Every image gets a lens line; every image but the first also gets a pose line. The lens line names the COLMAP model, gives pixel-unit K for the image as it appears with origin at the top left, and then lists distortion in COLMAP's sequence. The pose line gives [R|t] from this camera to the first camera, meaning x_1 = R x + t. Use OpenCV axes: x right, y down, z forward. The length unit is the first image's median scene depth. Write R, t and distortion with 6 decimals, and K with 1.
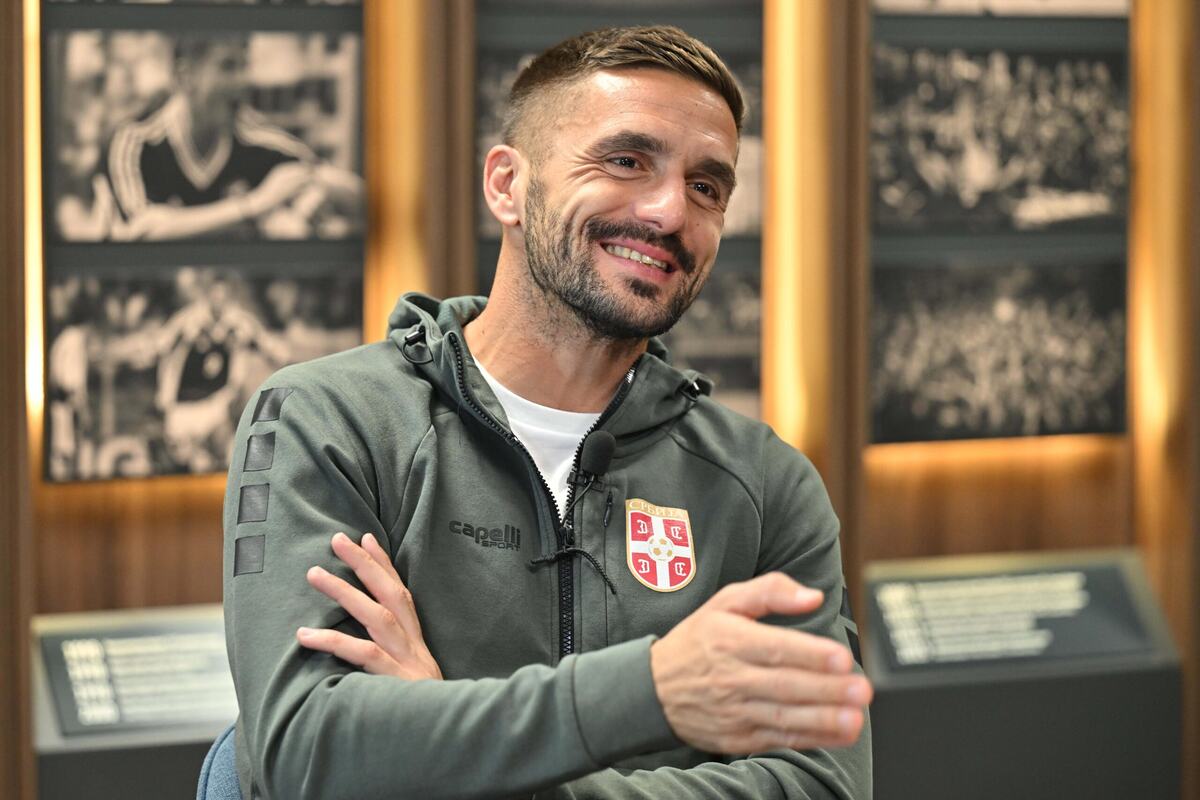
lens RADIAL K [[3429.2, 0, 539.7], [0, 3429.2, 428.6], [0, 0, 1]] dist [-0.048909, 0.000000]
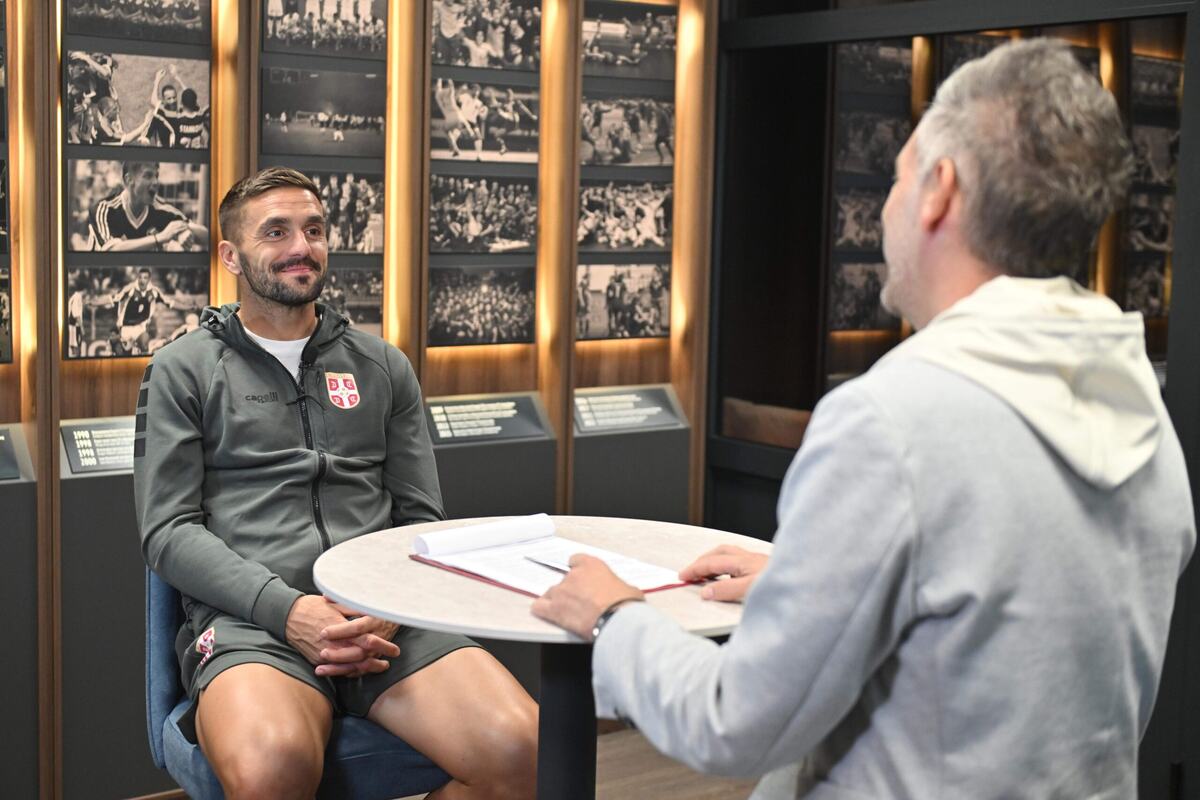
lens RADIAL K [[1610.7, 0, 587.3], [0, 1610.7, 397.3], [0, 0, 1]] dist [-0.015934, 0.000000]
pose [[0.975961, 0.002526, 0.217931, -0.036970], [-0.011482, 0.999140, 0.039838, -0.005097], [-0.217643, -0.041383, 0.975151, -0.097568]]
